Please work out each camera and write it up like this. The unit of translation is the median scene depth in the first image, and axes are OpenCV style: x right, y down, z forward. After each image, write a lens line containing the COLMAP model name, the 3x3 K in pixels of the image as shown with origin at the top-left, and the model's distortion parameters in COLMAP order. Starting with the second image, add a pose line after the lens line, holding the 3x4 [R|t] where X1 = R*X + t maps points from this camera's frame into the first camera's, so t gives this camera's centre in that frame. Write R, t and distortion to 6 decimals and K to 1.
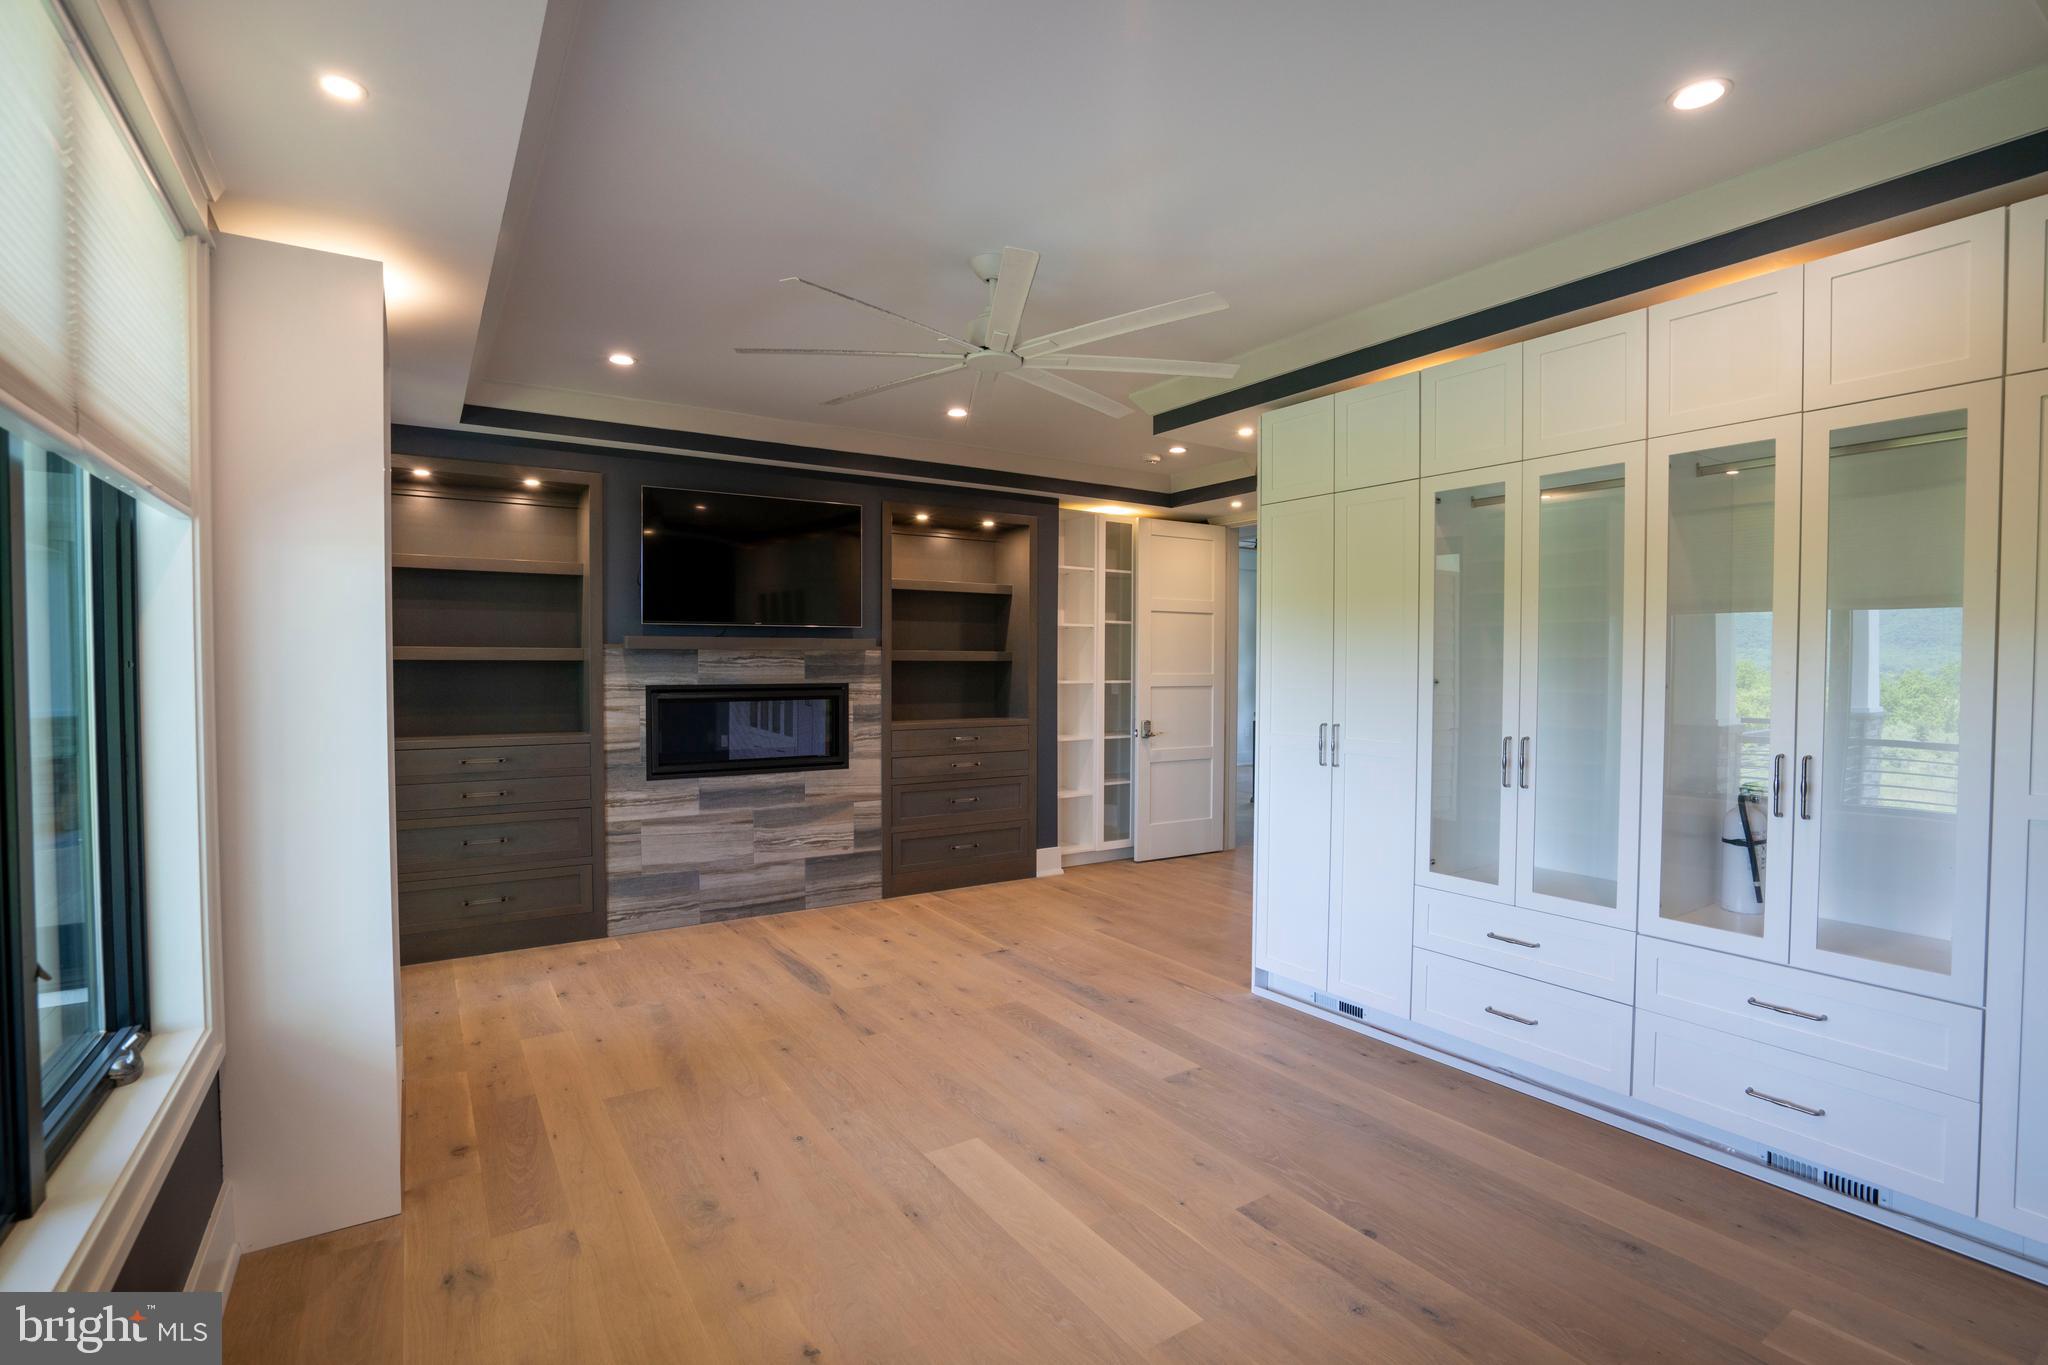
lens RADIAL K [[955.9, 0, 1021.7], [0, 955.9, 685.2], [0, 0, 1]] dist [-0.062969, 0.031312]
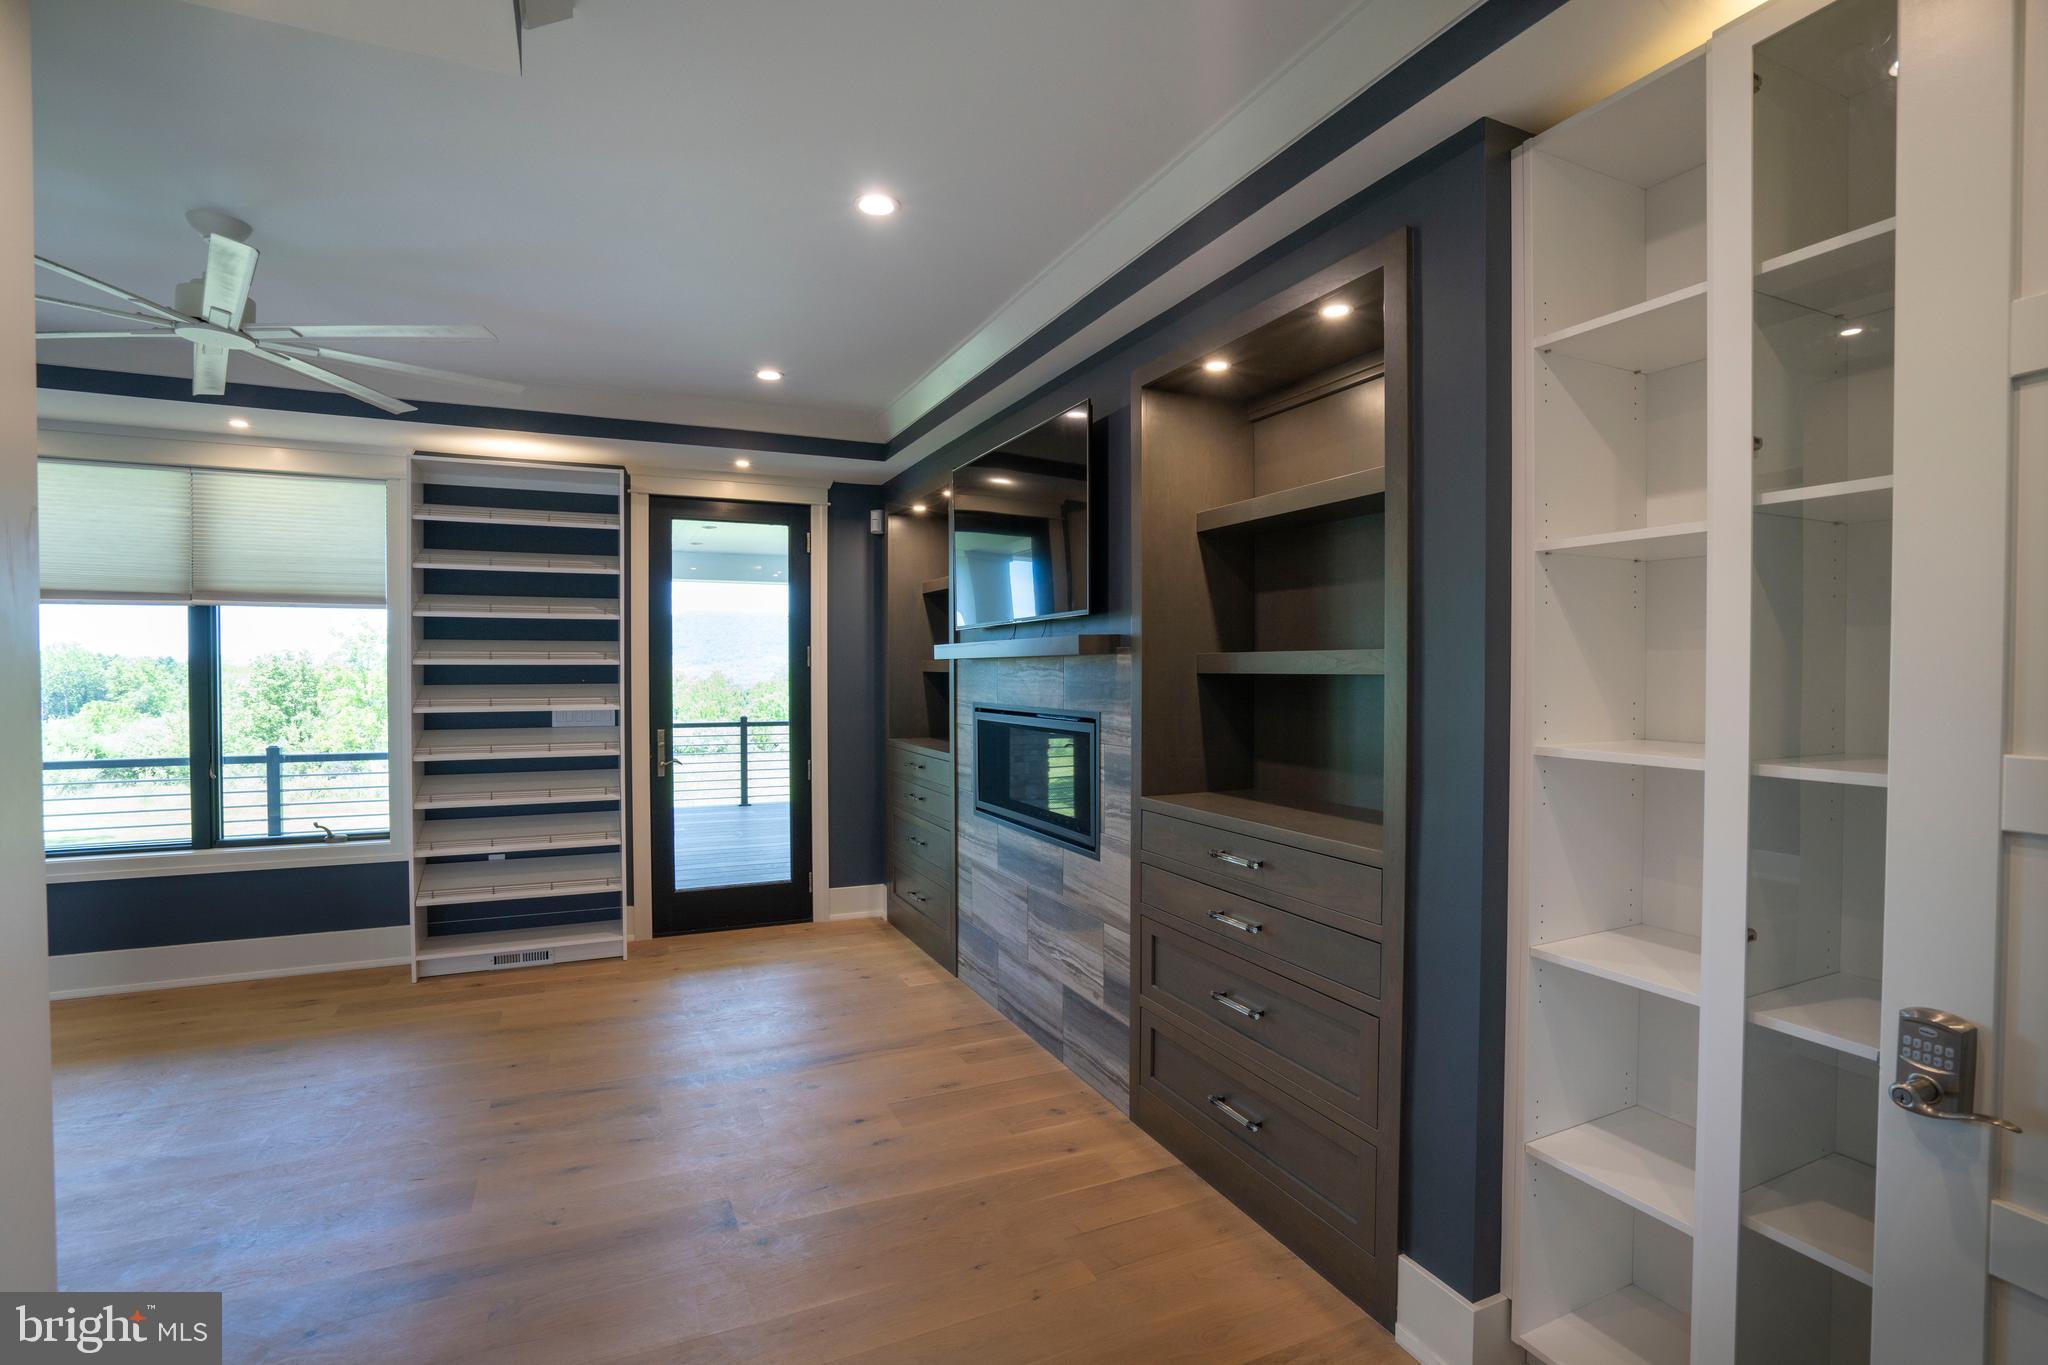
lens RADIAL K [[955.9, 0, 1021.7], [0, 955.9, 685.2], [0, 0, 1]] dist [-0.062969, 0.031312]
pose [[-0.153838, 0.012242, -0.988020, 0.414484], [-0.024971, 0.999556, 0.016273, -0.028217], [0.987780, 0.027175, -0.153464, 1.094835]]
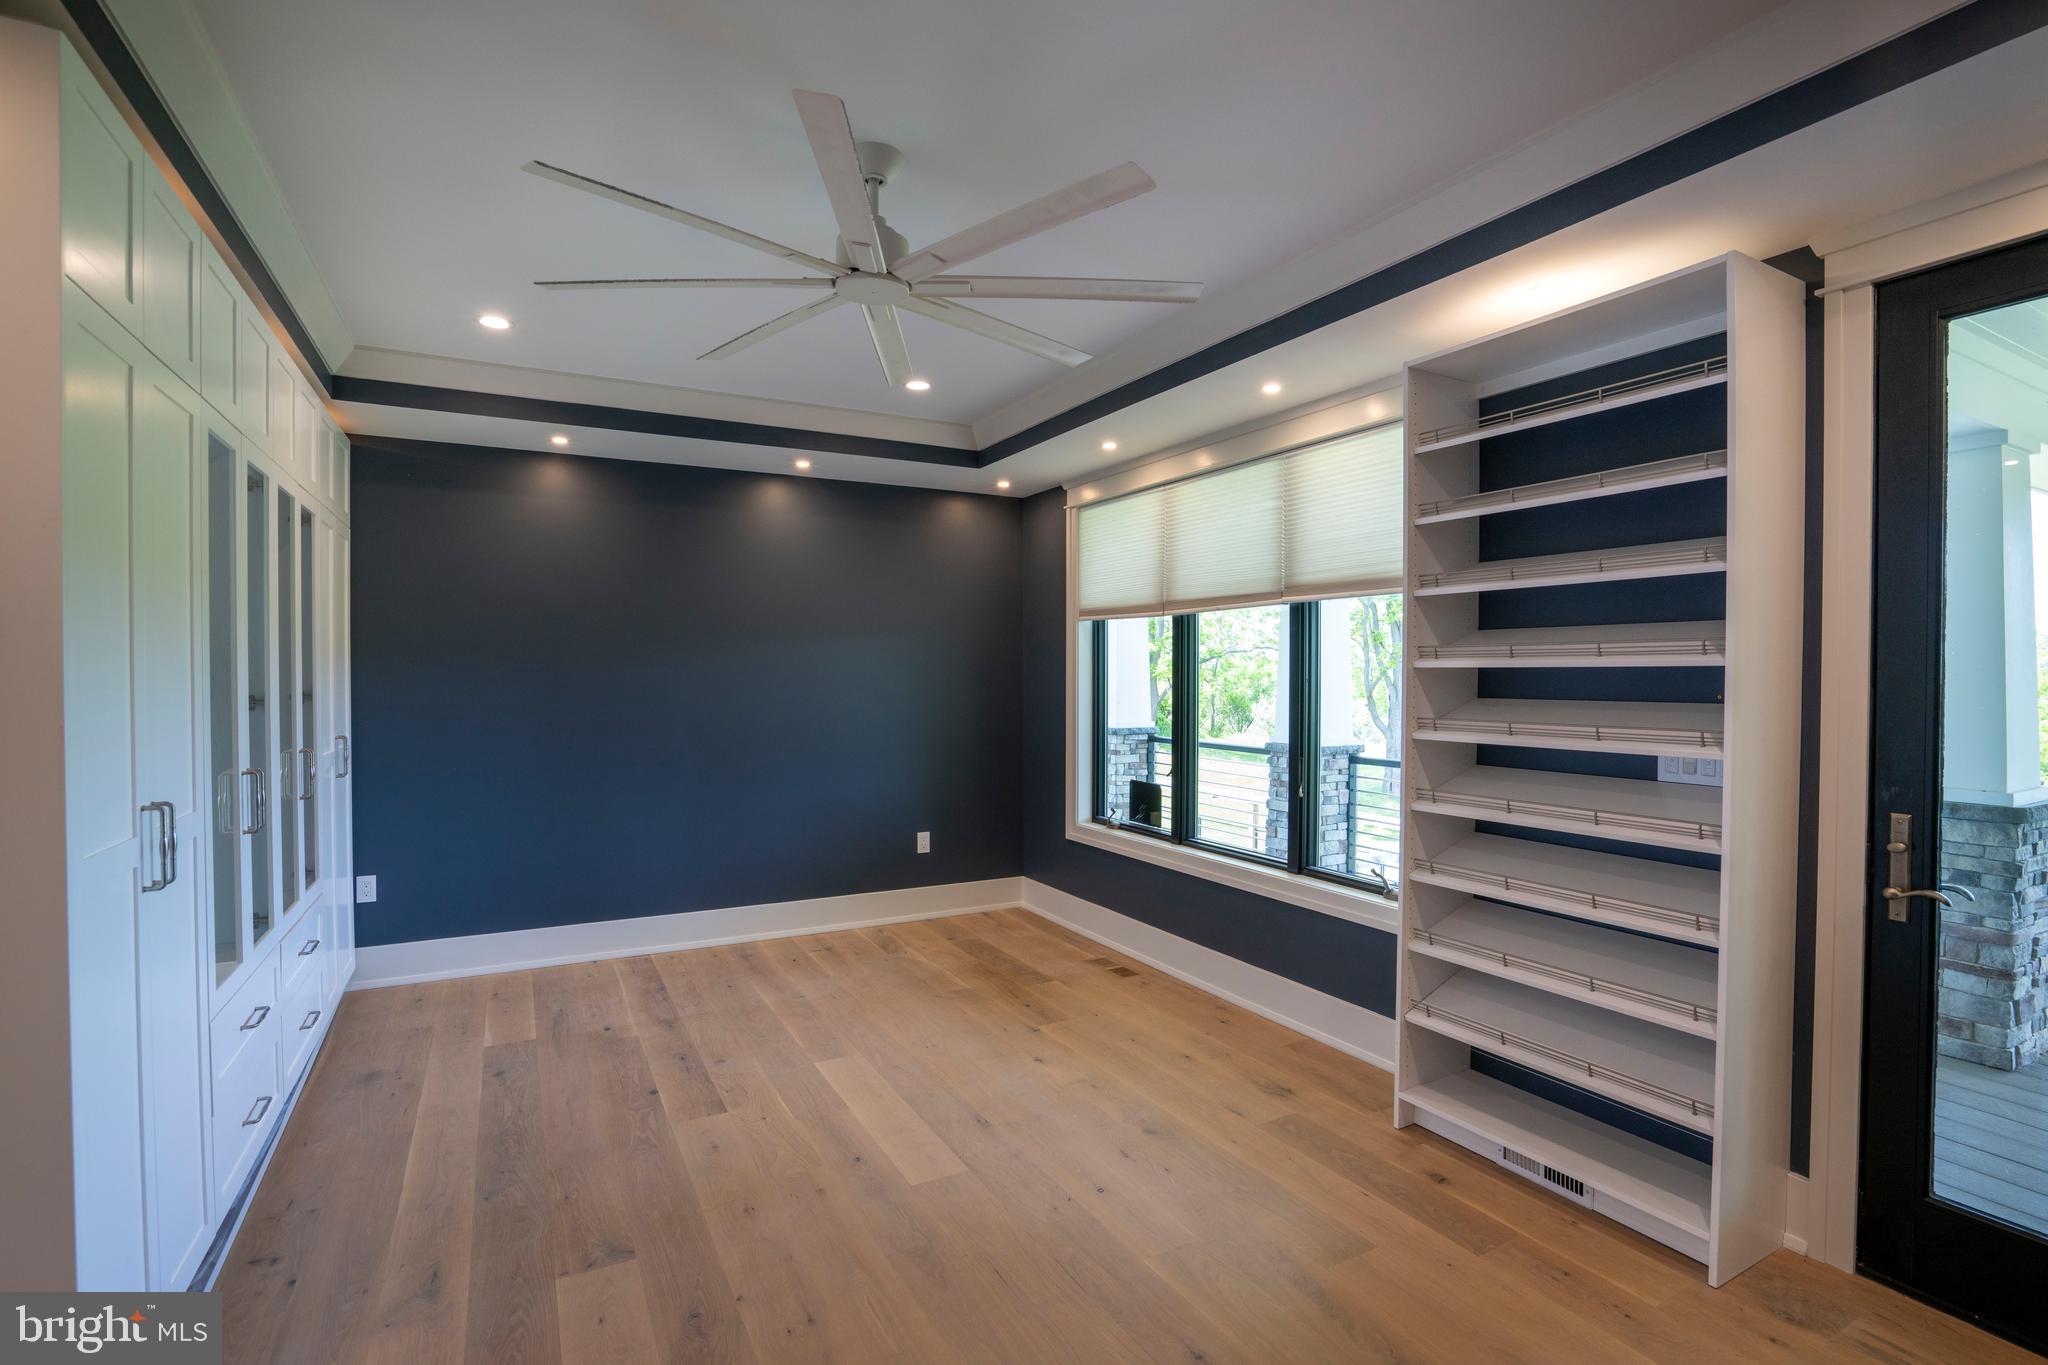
lens RADIAL K [[955.9, 0, 1021.7], [0, 955.9, 685.2], [0, 0, 1]] dist [-0.062969, 0.031312]
pose [[-0.997000, -0.005908, 0.077177, -0.121140], [-0.003018, 0.999291, 0.037517, -0.029726], [-0.077344, 0.037171, -0.996311, 1.024330]]
